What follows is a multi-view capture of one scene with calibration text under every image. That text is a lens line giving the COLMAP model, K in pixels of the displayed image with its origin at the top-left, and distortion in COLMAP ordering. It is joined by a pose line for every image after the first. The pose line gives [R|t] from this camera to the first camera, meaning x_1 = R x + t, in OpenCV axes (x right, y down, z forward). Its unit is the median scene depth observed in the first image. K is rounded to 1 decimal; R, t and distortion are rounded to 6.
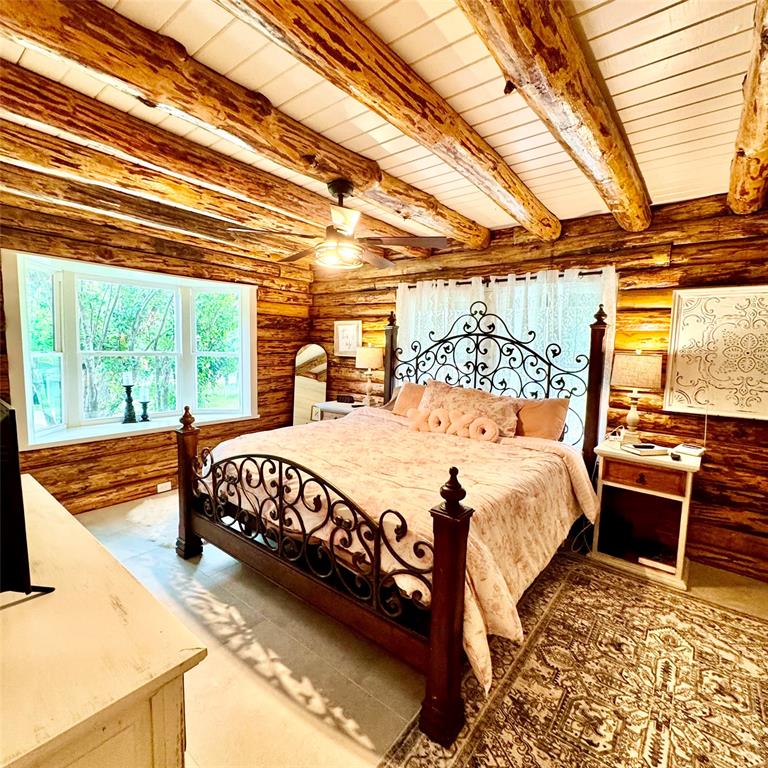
lens RADIAL K [[402.9, 0, 384.3], [0, 402.9, 383.2], [0, 0, 1]] dist [0.002234, -0.002319]
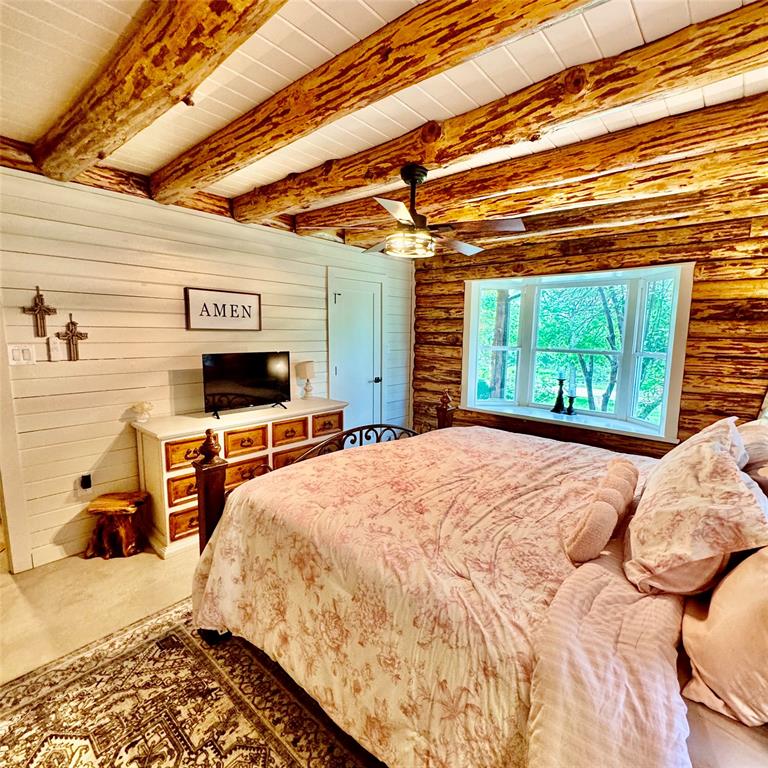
lens RADIAL K [[402.9, 0, 385.3], [0, 402.9, 383.5], [0, 0, 1]] dist [0.002234, -0.002319]
pose [[-0.043742, 0.102465, -0.993774, 1.129387], [-0.112582, 0.987885, 0.106813, -0.106992], [0.992679, 0.116553, -0.031676, 1.275869]]
